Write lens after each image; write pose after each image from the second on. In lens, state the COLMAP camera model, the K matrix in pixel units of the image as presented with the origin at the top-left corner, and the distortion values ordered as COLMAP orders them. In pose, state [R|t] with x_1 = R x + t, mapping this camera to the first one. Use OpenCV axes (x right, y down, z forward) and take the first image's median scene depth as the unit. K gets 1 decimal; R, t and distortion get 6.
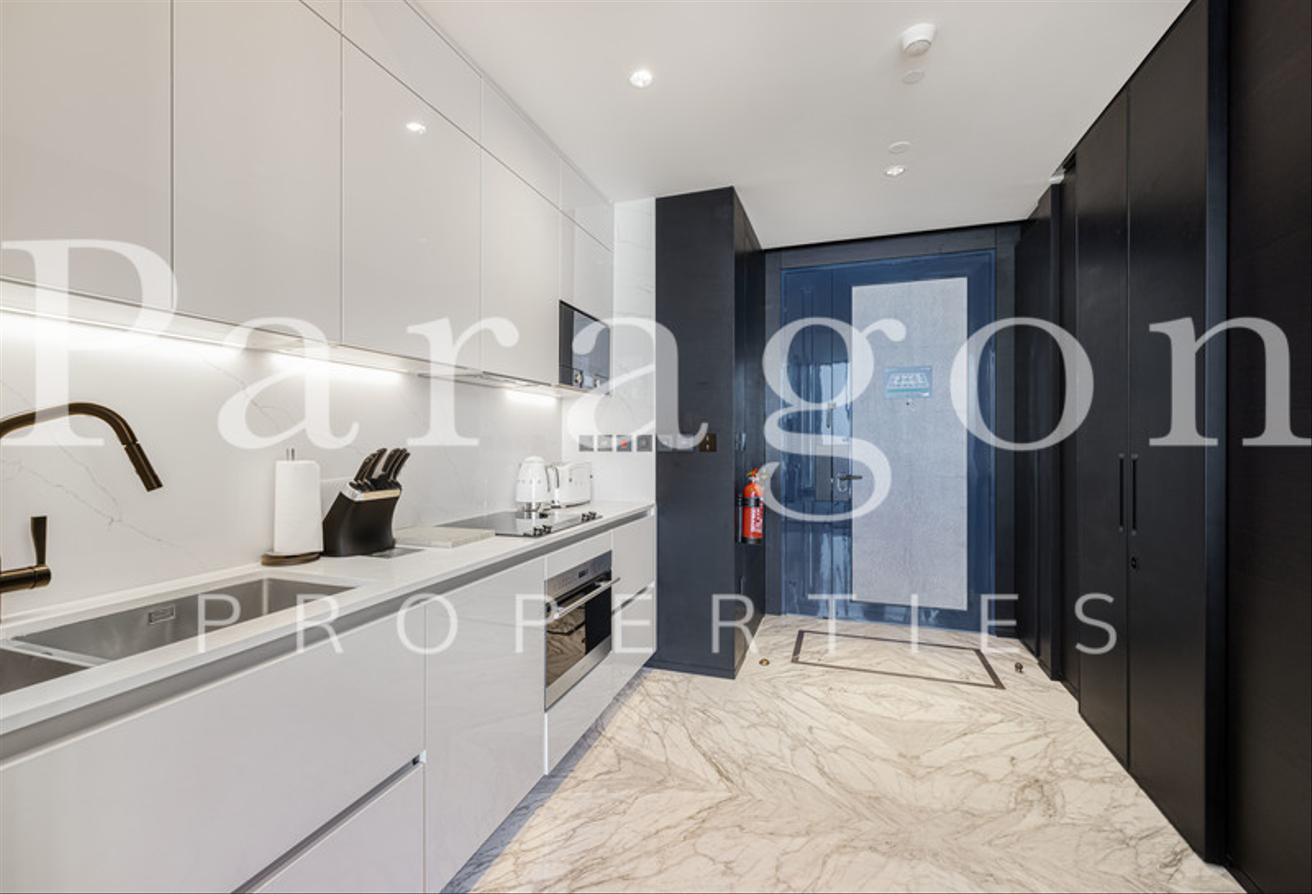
lens RADIAL K [[555.6, 0, 653.2], [0, 555.6, 442.6], [0, 0, 1]] dist [0.001493, 0.000084]
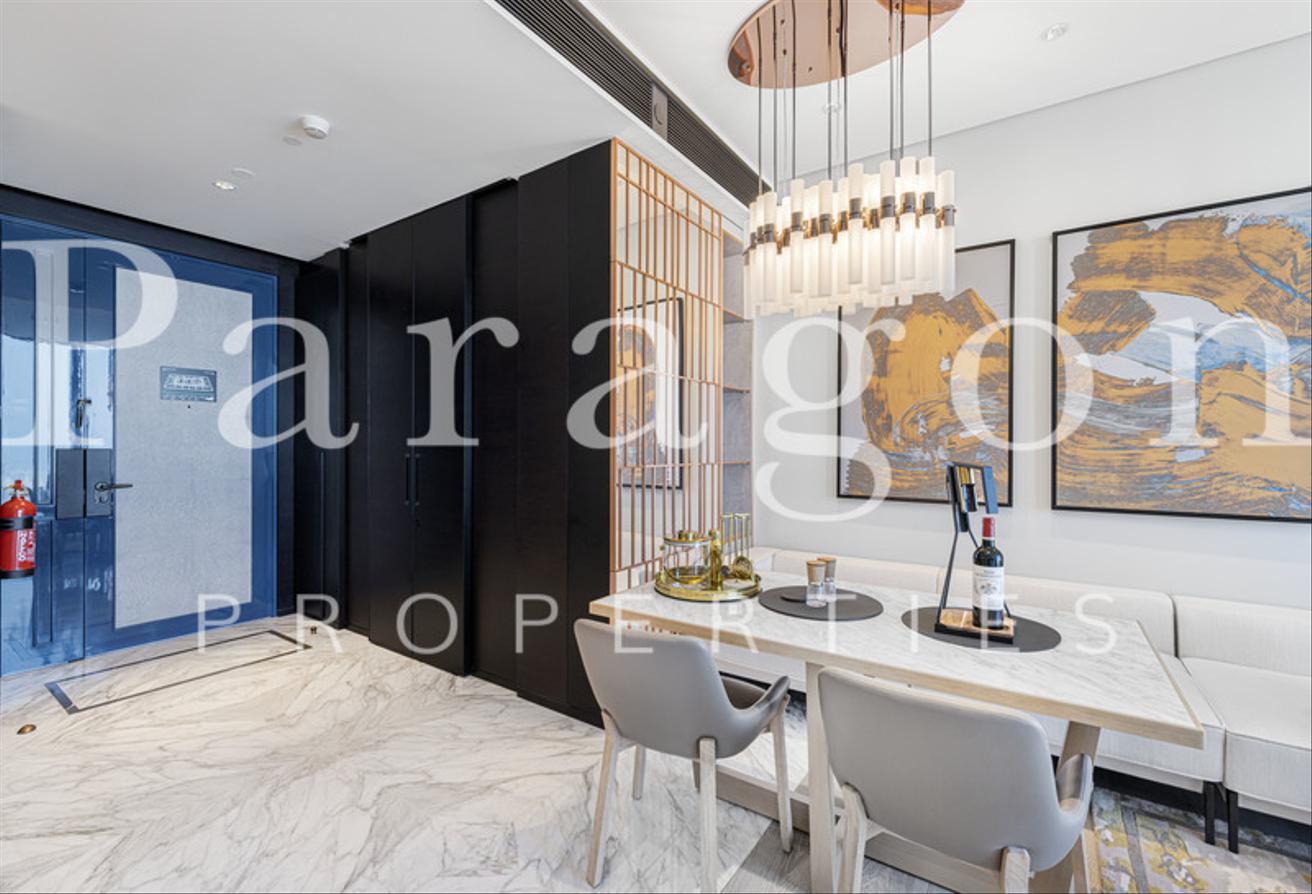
lens RADIAL K [[541.4, 0, 624.3], [0, 541.4, 448.5], [0, 0, 1]] dist [-0.000456, -0.000043]
pose [[0.318448, -0.000960, 0.947940, -0.275208], [-0.000020, 0.999999, 0.001020, 0.003313], [-0.947940, -0.000344, 0.318448, -0.032200]]
